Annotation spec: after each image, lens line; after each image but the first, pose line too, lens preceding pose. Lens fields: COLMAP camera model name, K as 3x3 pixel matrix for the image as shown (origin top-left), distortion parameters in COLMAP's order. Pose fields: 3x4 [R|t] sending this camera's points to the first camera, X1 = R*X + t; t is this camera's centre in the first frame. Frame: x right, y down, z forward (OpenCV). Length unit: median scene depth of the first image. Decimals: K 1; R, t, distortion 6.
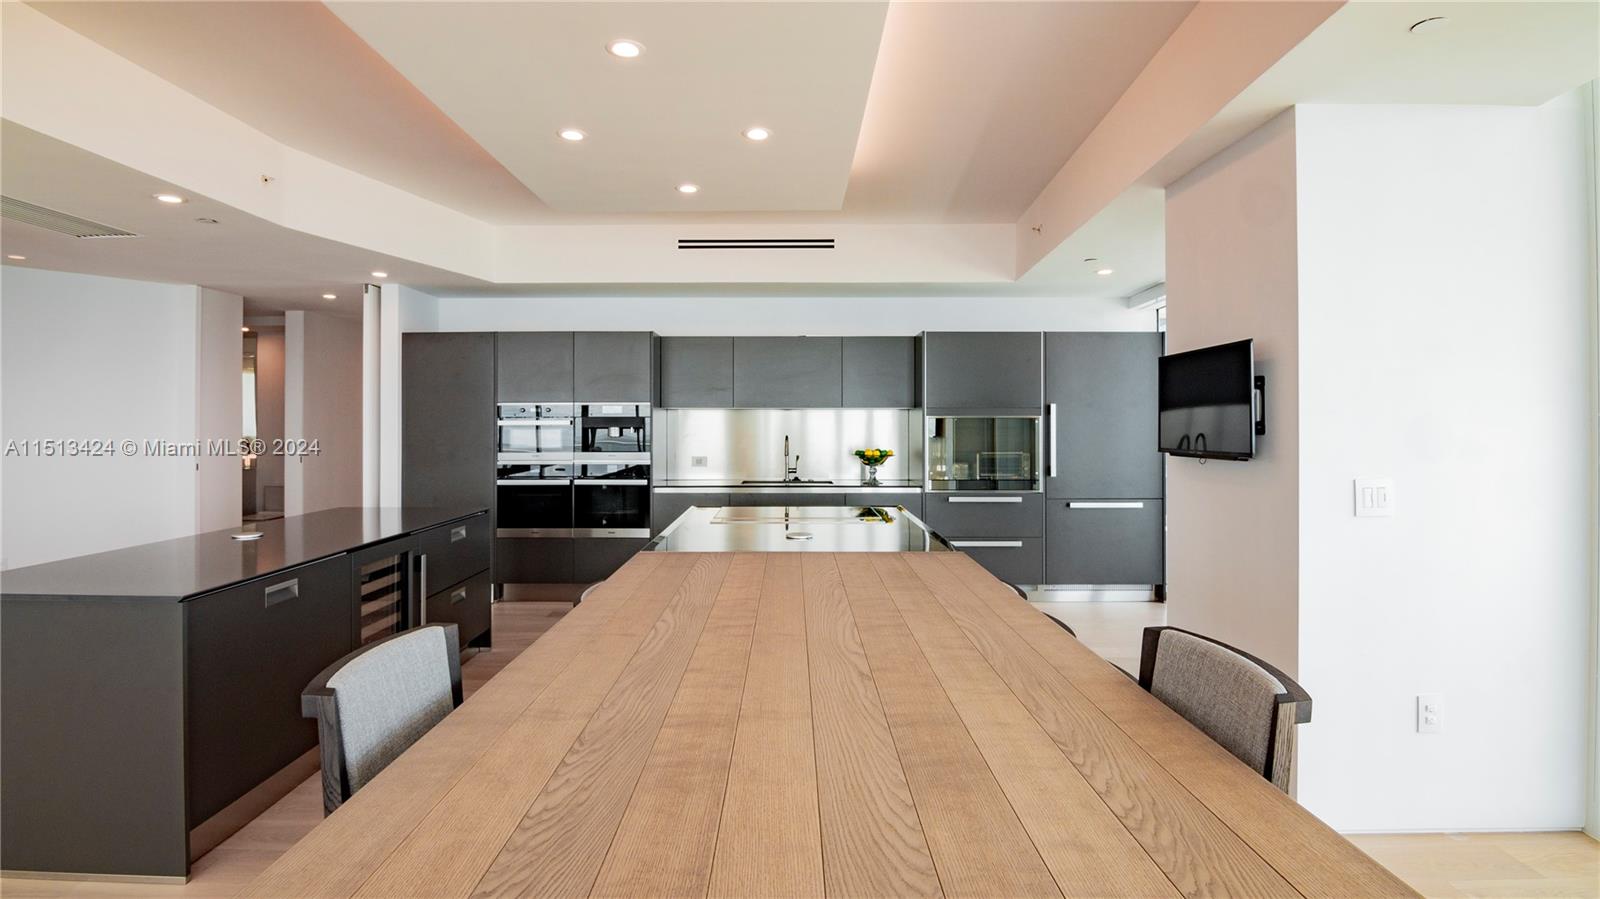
lens RADIAL K [[758.1, 0, 805.4], [0, 758.1, 443.0], [0, 0, 1]] dist [-0.021868, 0.000199]
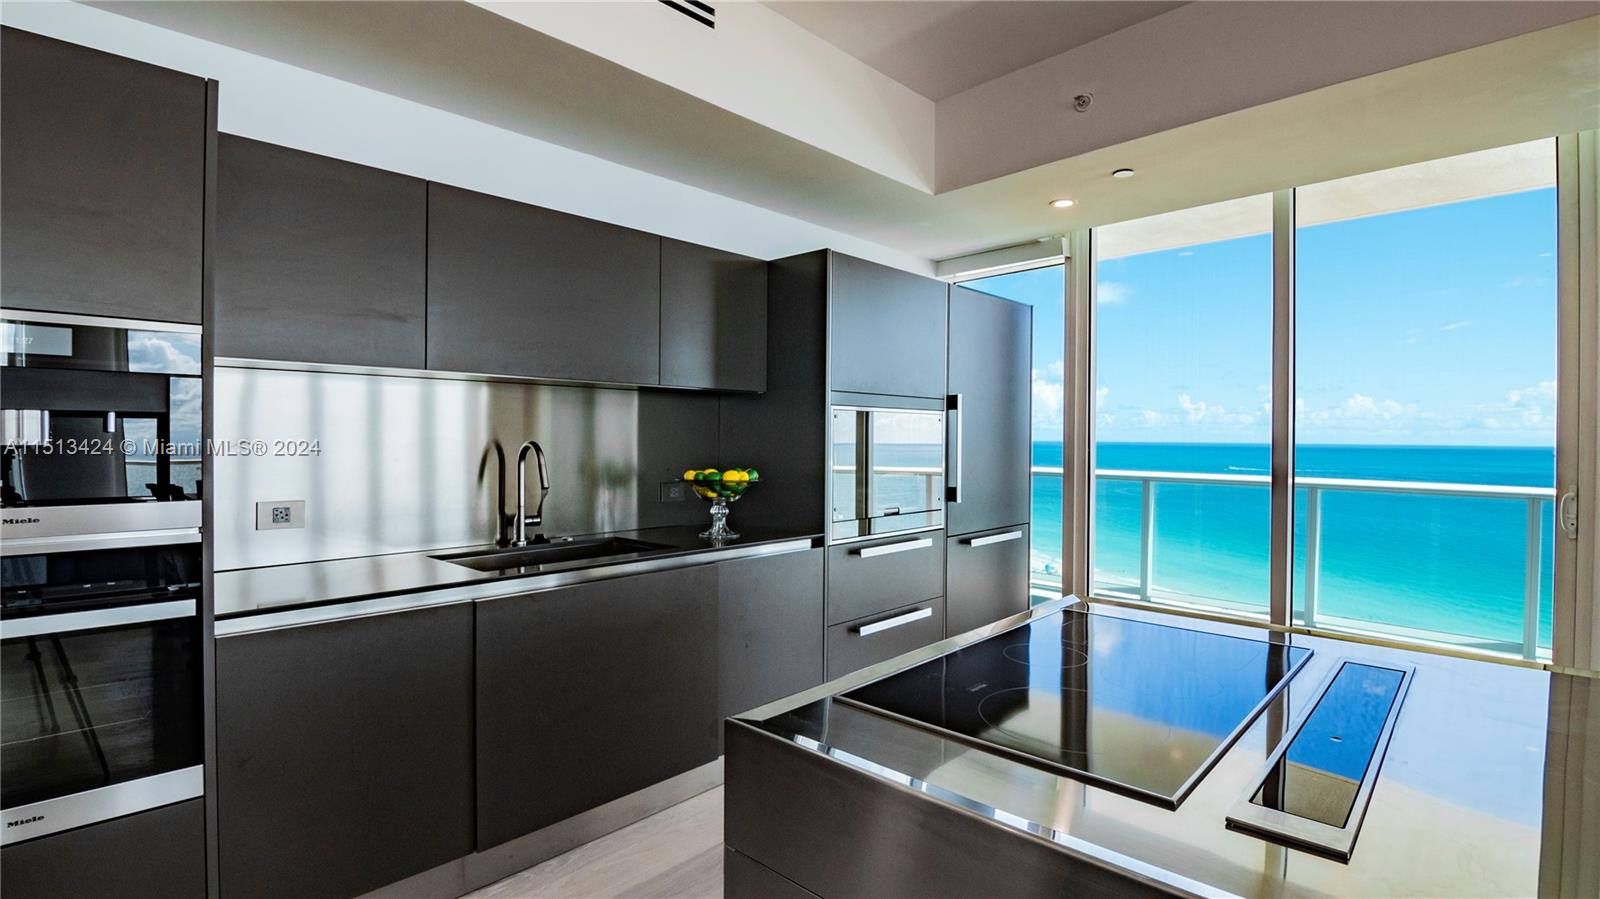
lens RADIAL K [[758.1, 0, 799.8], [0, 758.1, 449.3], [0, 0, 1]] dist [-0.021868, 0.000199]
pose [[0.706536, -0.006603, 0.707646, -0.242930], [0.005611, 0.999977, 0.003729, -0.006843], [-0.707655, 0.001336, 0.706557, 0.634022]]
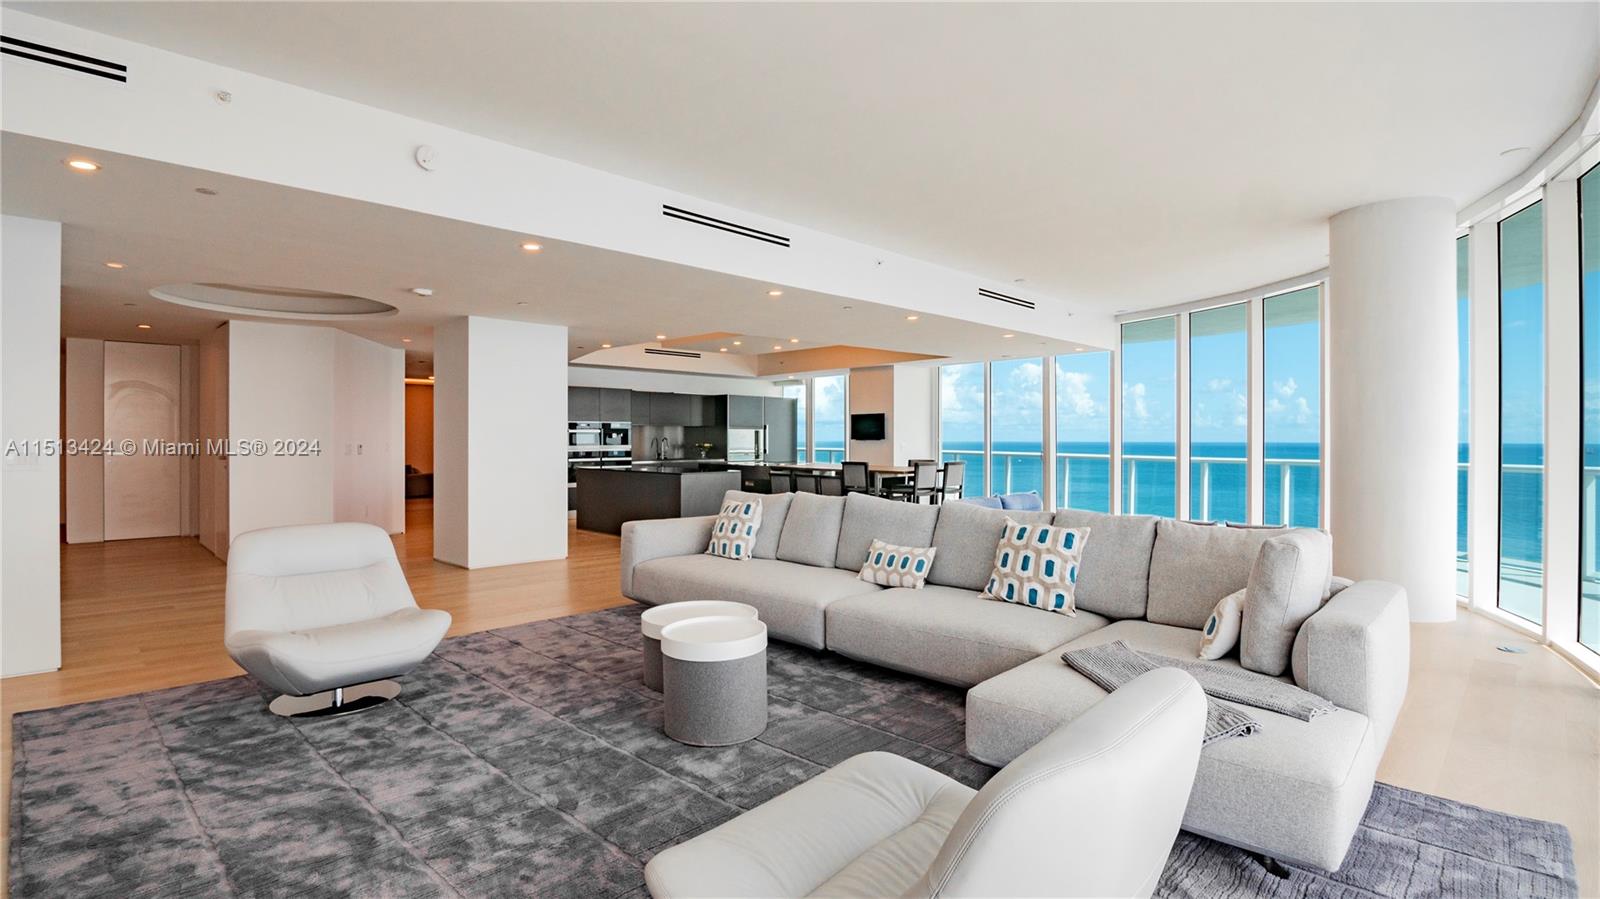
lens RADIAL K [[758.1, 0, 795.5], [0, 758.1, 444.3], [0, 0, 1]] dist [-0.021868, 0.000199]
pose [[0.706141, -0.003067, 0.708065, -1.405728], [0.008366, 0.999957, -0.004013, 0.023293], [-0.708022, 0.008757, 0.706136, -0.859003]]
